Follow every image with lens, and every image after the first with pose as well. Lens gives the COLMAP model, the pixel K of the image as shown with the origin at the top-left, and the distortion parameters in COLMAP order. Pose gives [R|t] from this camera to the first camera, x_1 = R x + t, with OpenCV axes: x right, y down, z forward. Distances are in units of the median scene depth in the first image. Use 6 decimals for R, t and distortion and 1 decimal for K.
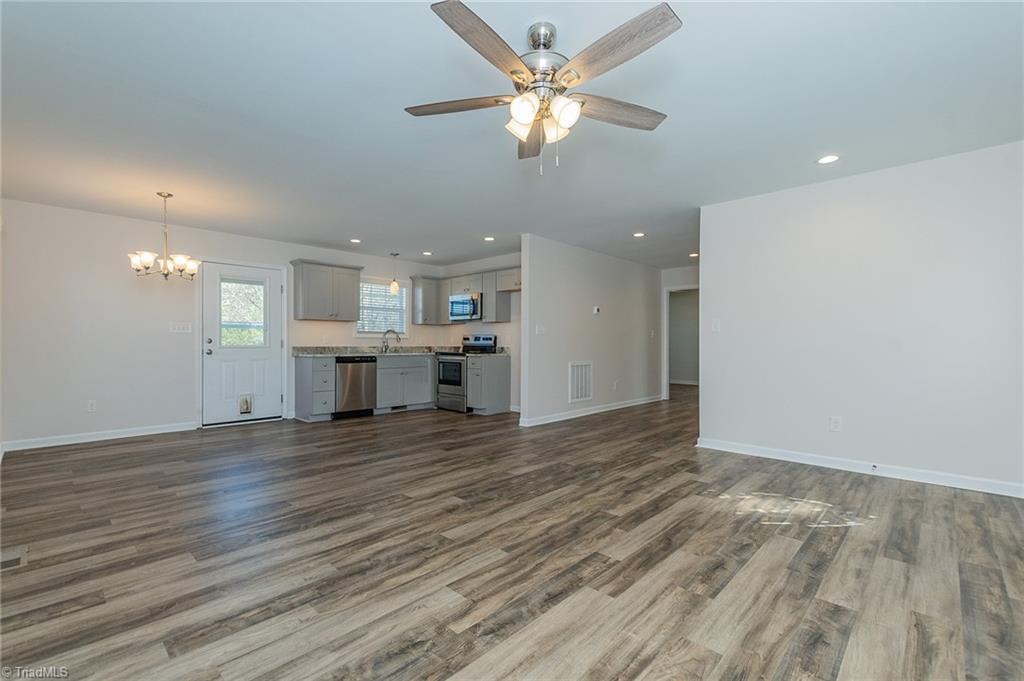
lens RADIAL K [[449.7, 0, 515.2], [0, 449.7, 343.3], [0, 0, 1]] dist [0.001243, -0.000236]
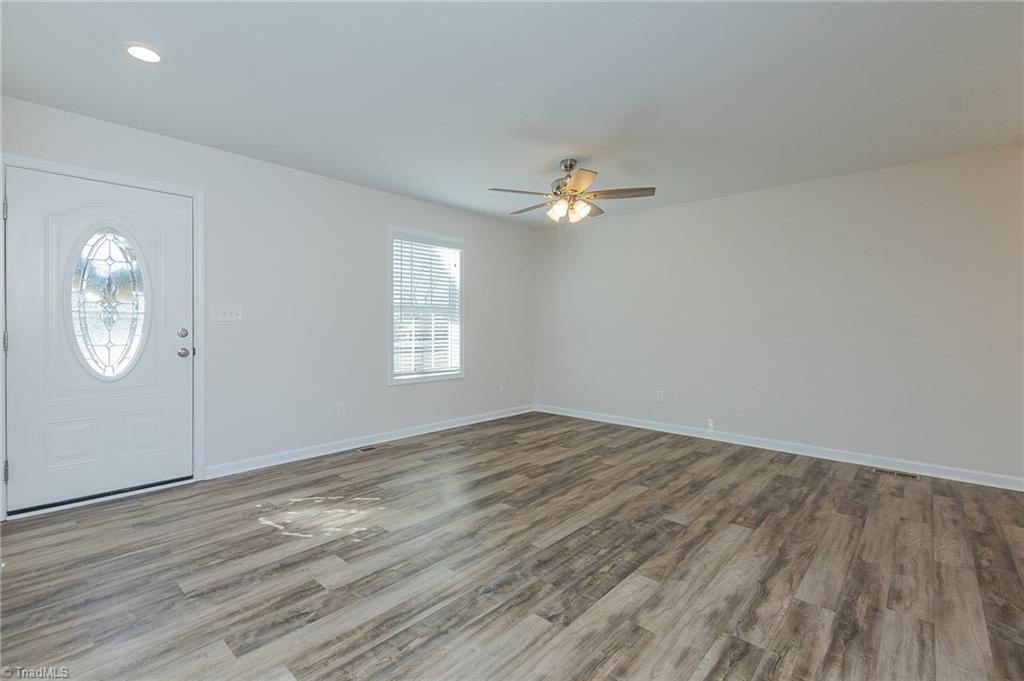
lens RADIAL K [[455.1, 0, 512.0], [0, 455.1, 340.5], [0, 0, 1]] dist [0.003453, -0.001348]
pose [[-0.999757, -0.006339, -0.021091, 0.194188], [-0.006966, 0.999532, 0.029791, -0.026262], [0.020892, 0.029931, -0.999334, 1.723625]]
